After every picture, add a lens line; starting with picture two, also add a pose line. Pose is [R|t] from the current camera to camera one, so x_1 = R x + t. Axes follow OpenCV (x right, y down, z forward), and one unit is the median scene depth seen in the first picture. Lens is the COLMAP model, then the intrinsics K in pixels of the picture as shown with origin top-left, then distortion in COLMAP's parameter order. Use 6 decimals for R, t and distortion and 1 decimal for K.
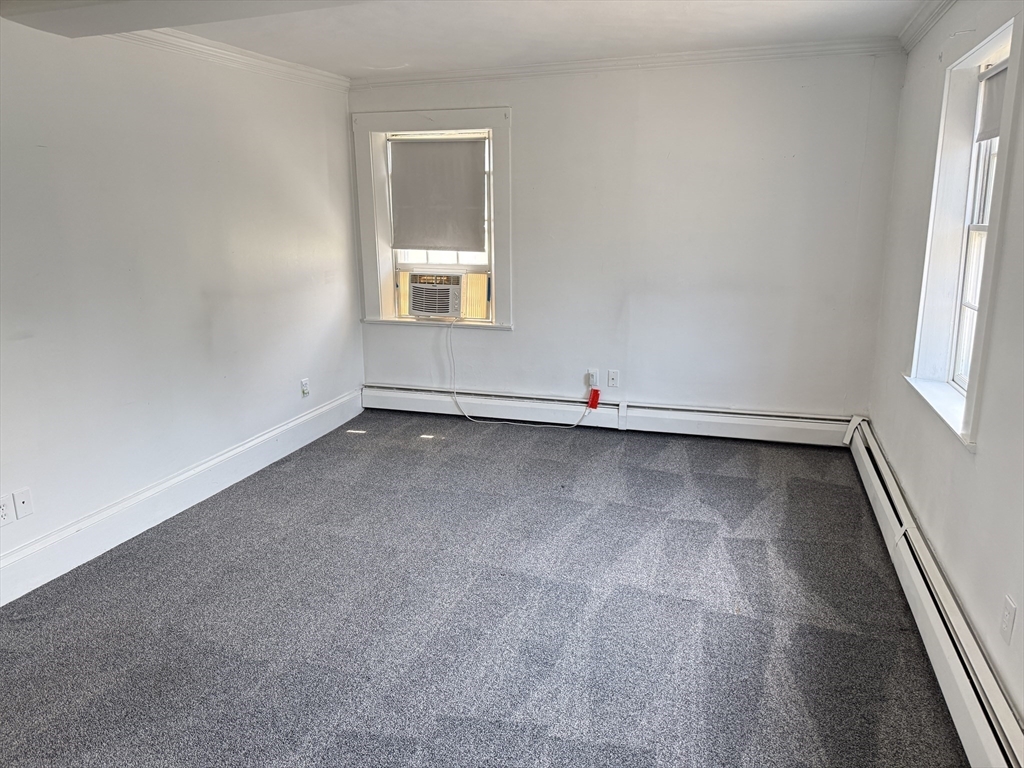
lens RADIAL K [[723.6, 0, 512.0], [0, 723.6, 384.0], [0, 0, 1]] dist [0.165707, -0.251897]
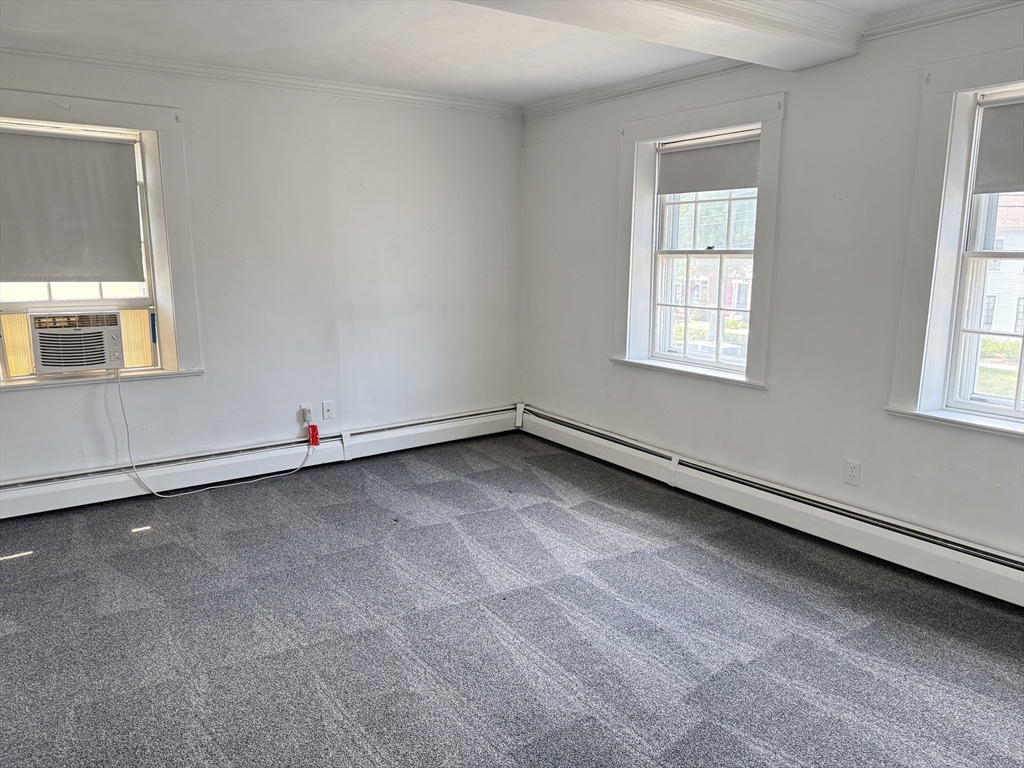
lens RADIAL K [[723.6, 0, 512.0], [0, 723.6, 384.0], [0, 0, 1]] dist [0.165707, -0.251897]
pose [[0.597242, -0.138979, 0.789928, -0.469456], [0.172047, 0.984147, 0.043070, -0.041023], [-0.783391, 0.110182, 0.611685, 0.222662]]
